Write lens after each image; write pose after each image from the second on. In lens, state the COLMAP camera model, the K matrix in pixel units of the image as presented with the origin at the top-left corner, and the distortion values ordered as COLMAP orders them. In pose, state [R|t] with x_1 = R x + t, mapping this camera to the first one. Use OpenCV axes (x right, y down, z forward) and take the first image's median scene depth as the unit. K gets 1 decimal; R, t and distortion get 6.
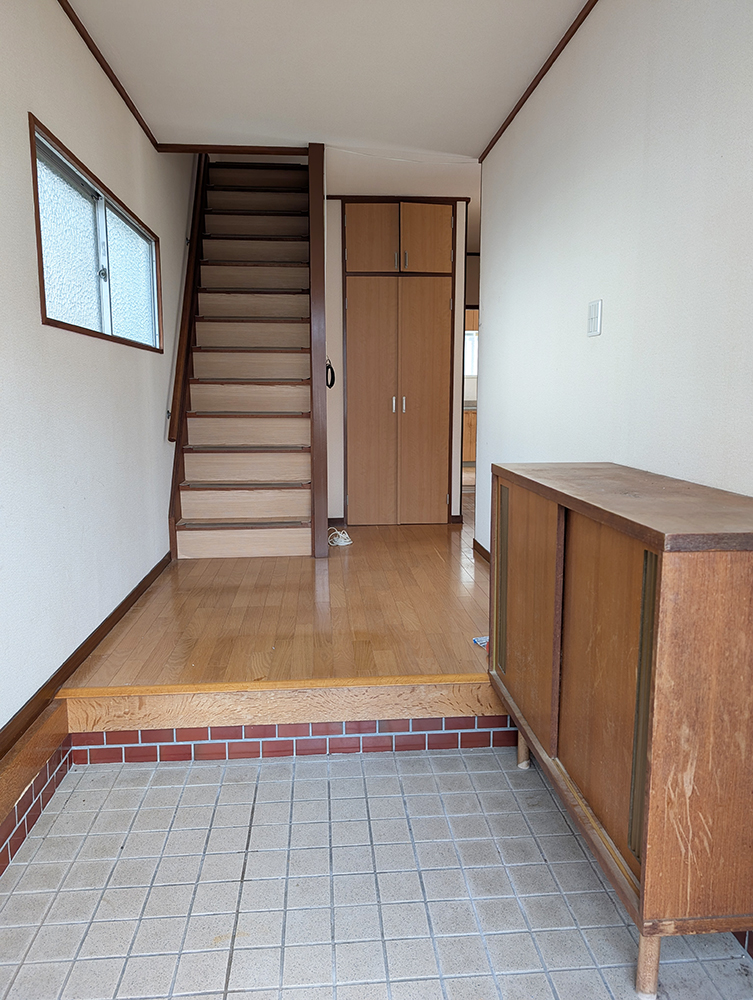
lens RADIAL K [[711.4, 0, 376.8], [0, 711.4, 499.6], [0, 0, 1]] dist [0.008538, -0.001084]
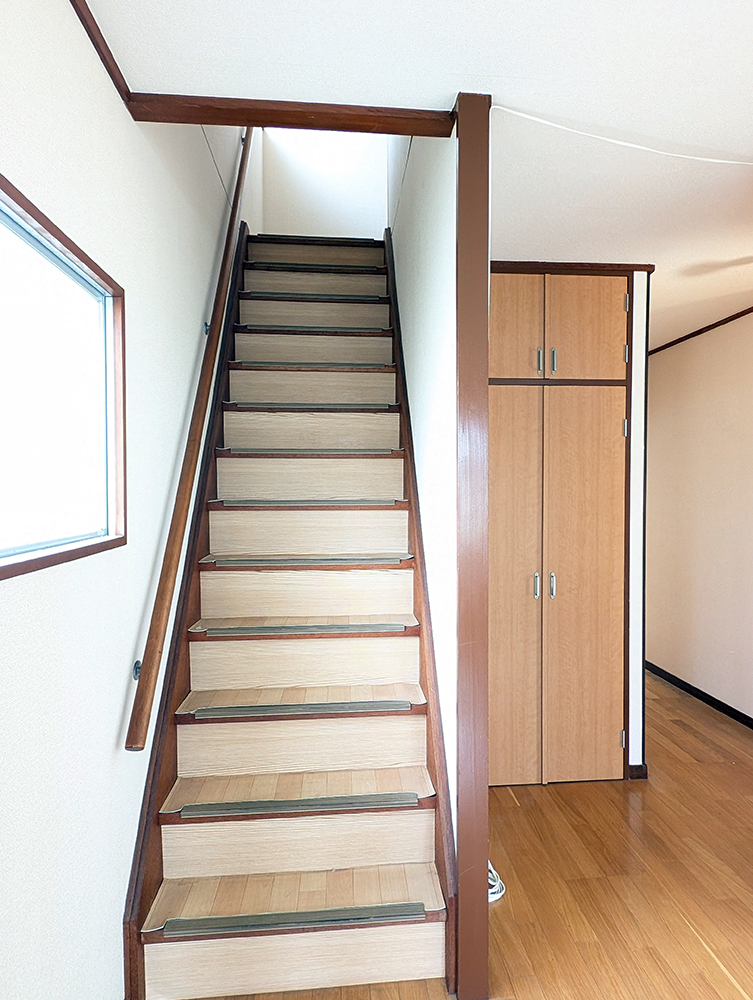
lens RADIAL K [[570.1, 0, 380.0], [0, 570.1, 500.2], [0, 0, 1]] dist [0.010688, -0.011169]
pose [[0.999987, -0.000638, -0.004980, -0.112295], [-0.000015, 0.991514, -0.129998, -0.148119], [0.005020, 0.129996, 0.991502, 0.516045]]
